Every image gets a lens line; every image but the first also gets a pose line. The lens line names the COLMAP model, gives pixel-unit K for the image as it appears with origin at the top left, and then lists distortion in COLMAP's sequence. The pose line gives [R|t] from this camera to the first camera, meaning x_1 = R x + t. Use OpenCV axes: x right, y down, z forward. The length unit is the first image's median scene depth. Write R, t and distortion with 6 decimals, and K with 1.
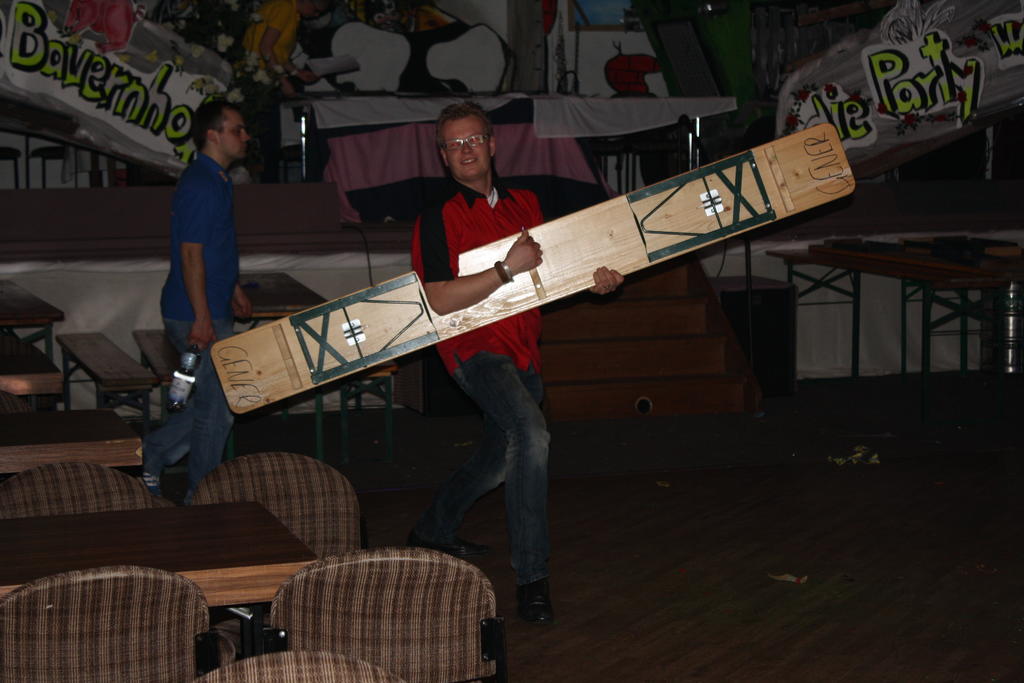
lens RADIAL K [[2193.3, 0, 512.0], [0, 2193.3, 341.5], [0, 0, 1]] dist [0.021332, 0.333691]
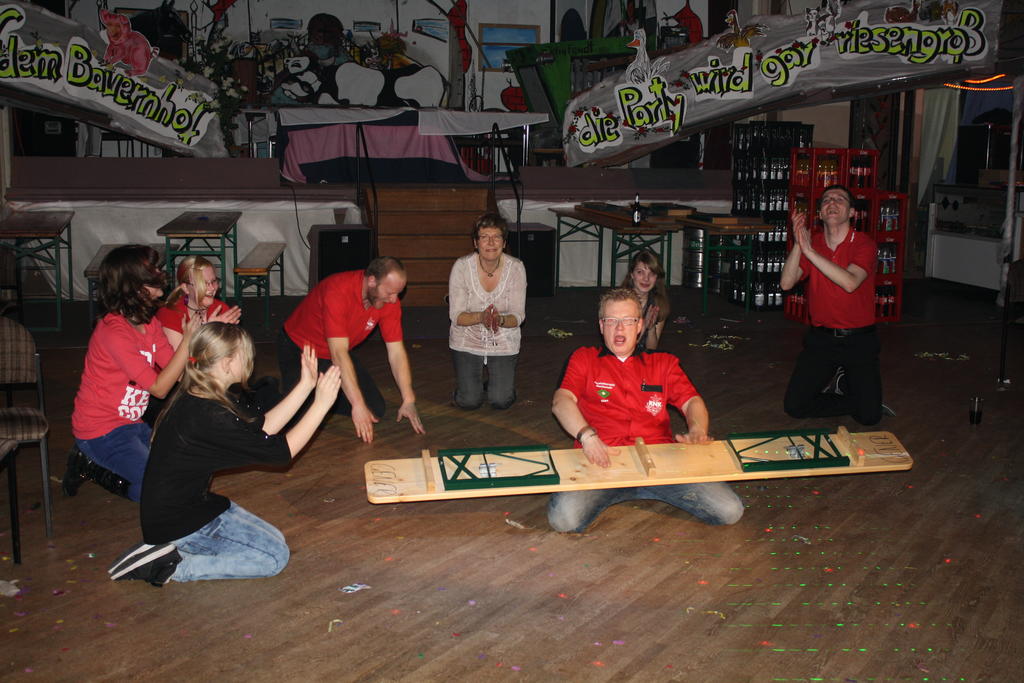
lens RADIAL K [[1308.1, 0, 514.1], [0, 1308.1, 342.8], [0, 0, 1]] dist [-0.086131, 0.143461]
pose [[0.998323, 0.036738, -0.044740, 0.135958], [-0.033869, 0.997422, 0.063270, -0.001707], [0.046949, -0.061649, 0.996993, 0.019525]]
